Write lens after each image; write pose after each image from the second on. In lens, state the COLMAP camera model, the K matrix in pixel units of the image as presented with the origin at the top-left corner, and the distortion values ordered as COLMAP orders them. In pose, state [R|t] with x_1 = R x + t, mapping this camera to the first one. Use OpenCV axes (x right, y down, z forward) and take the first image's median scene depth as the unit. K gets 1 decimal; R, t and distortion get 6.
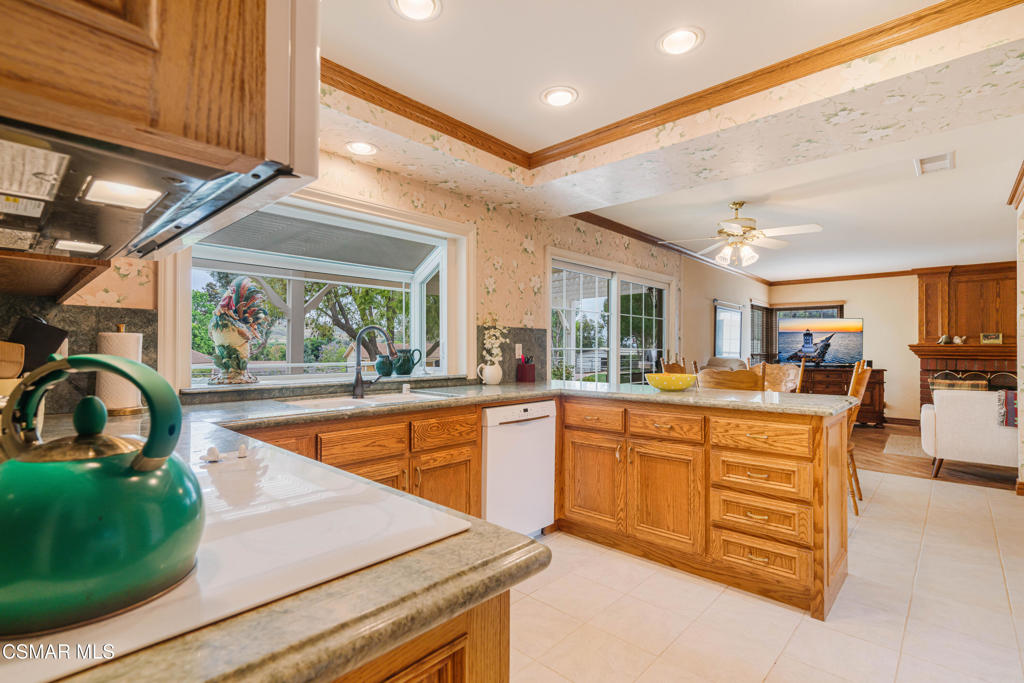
lens RADIAL K [[472.3, 0, 511.0], [0, 472.3, 346.0], [0, 0, 1]] dist [-0.005478, 0.001559]
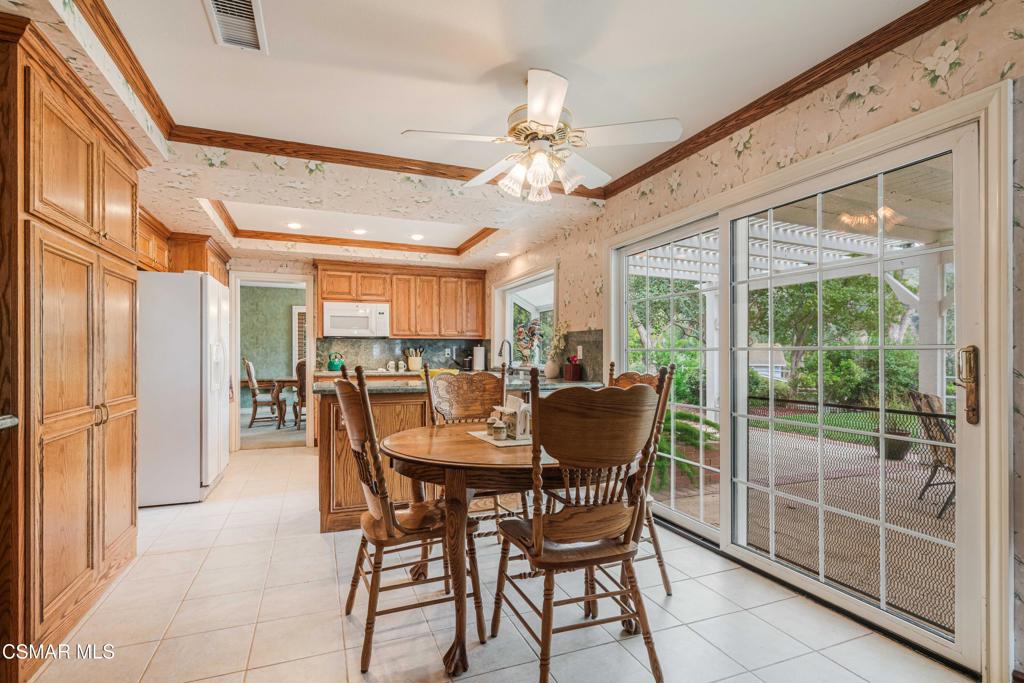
lens RADIAL K [[497.4, 0, 506.1], [0, 497.4, 354.0], [0, 0, 1]] dist [-0.000553, 0.001927]
pose [[-0.430937, -0.003227, -0.902376, 1.096624], [0.001947, 0.999988, -0.004506, 0.018385], [0.902380, -0.003699, -0.430925, 1.302710]]
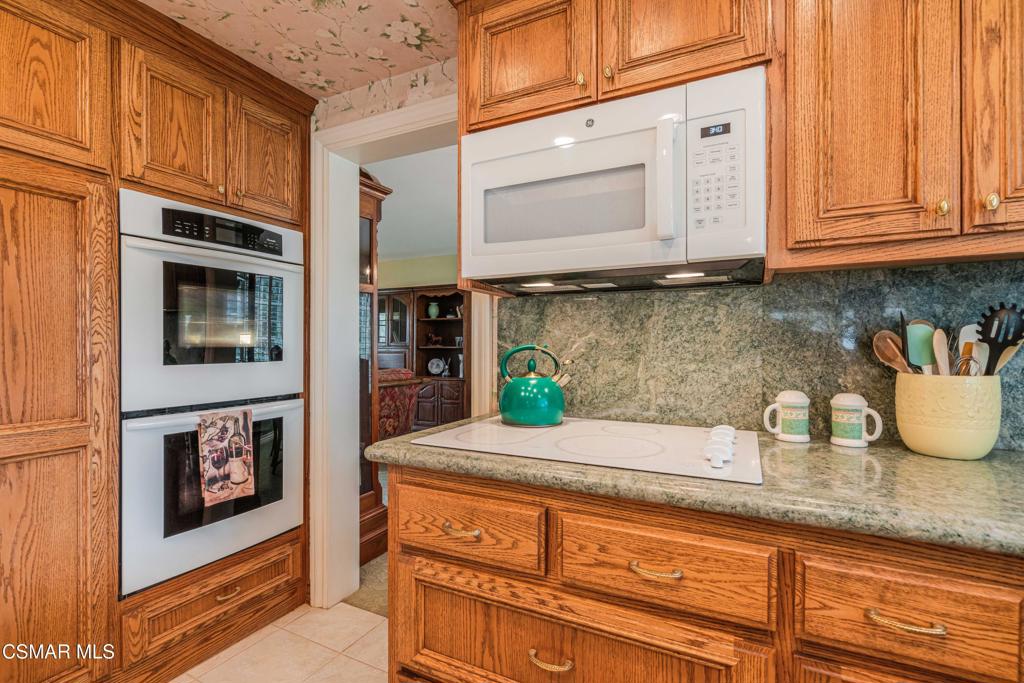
lens RADIAL K [[472.3, 0, 517.9], [0, 472.3, 348.6], [0, 0, 1]] dist [-0.005478, 0.001559]
pose [[-0.958347, -0.004505, -0.285572, 0.005754], [-0.004727, 0.999989, 0.000089, 0.006412], [0.285568, 0.001436, -0.958357, 0.474792]]
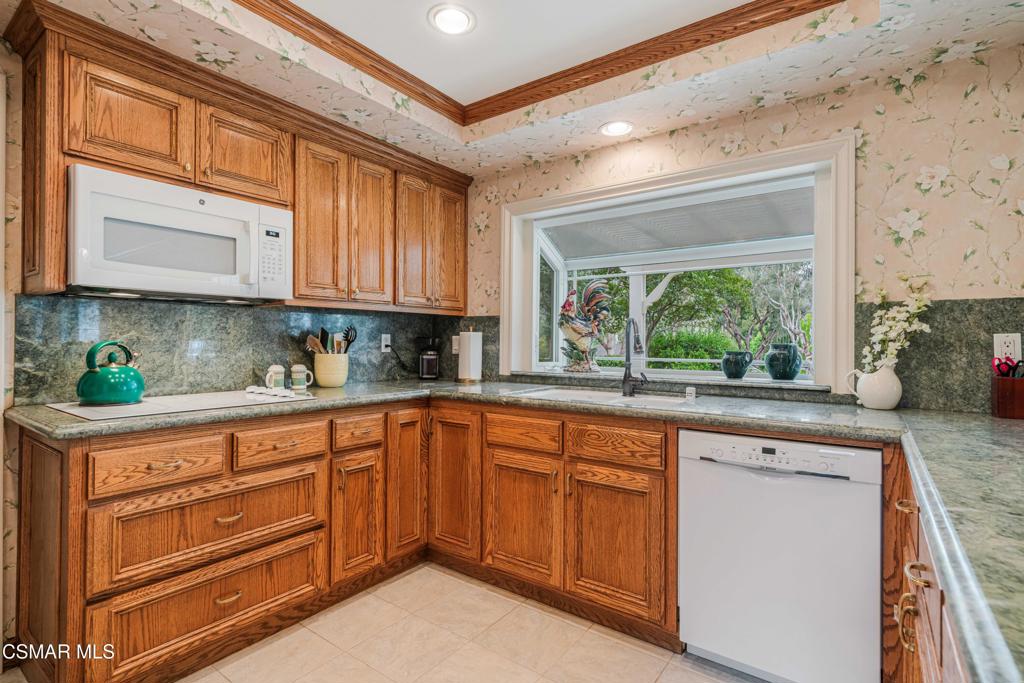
lens RADIAL K [[497.4, 0, 513.9], [0, 497.4, 338.5], [0, 0, 1]] dist [-0.000553, 0.001927]
pose [[0.126542, -0.009002, -0.991920, 0.423428], [-0.001269, 0.999957, -0.009237, 0.004901], [0.991960, 0.002428, 0.126525, 0.449127]]
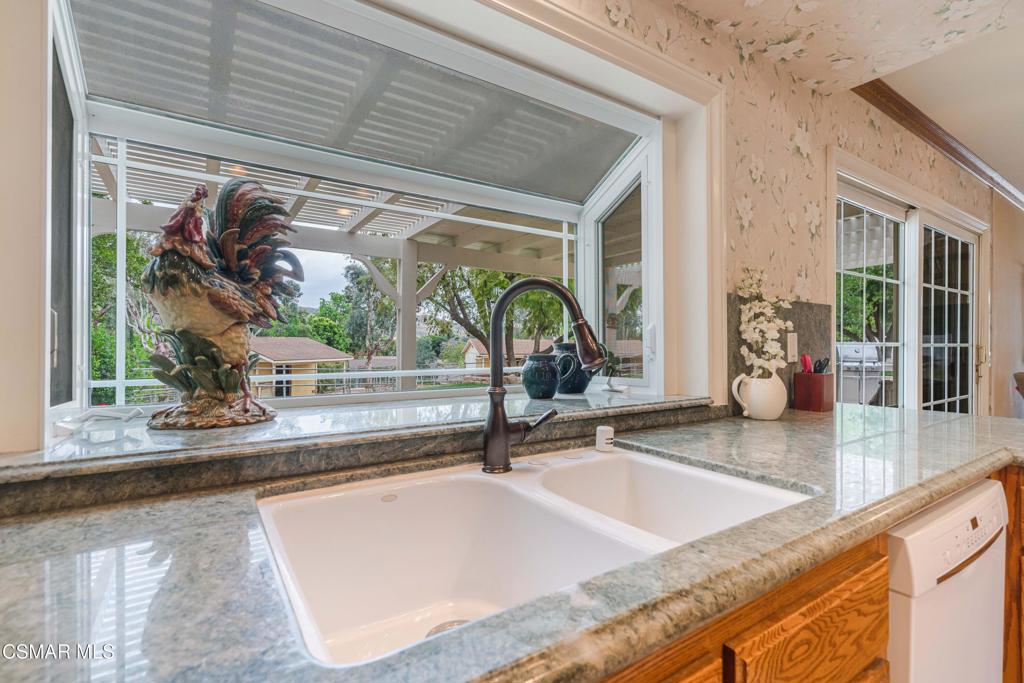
lens RADIAL K [[472.3, 0, 515.4], [0, 472.3, 345.1], [0, 0, 1]] dist [-0.005478, 0.001559]
pose [[0.974146, 0.000164, -0.225919, -0.152420], [0.001126, 0.999984, 0.005580, 0.004936], [0.225917, -0.005690, 0.974130, 0.432630]]
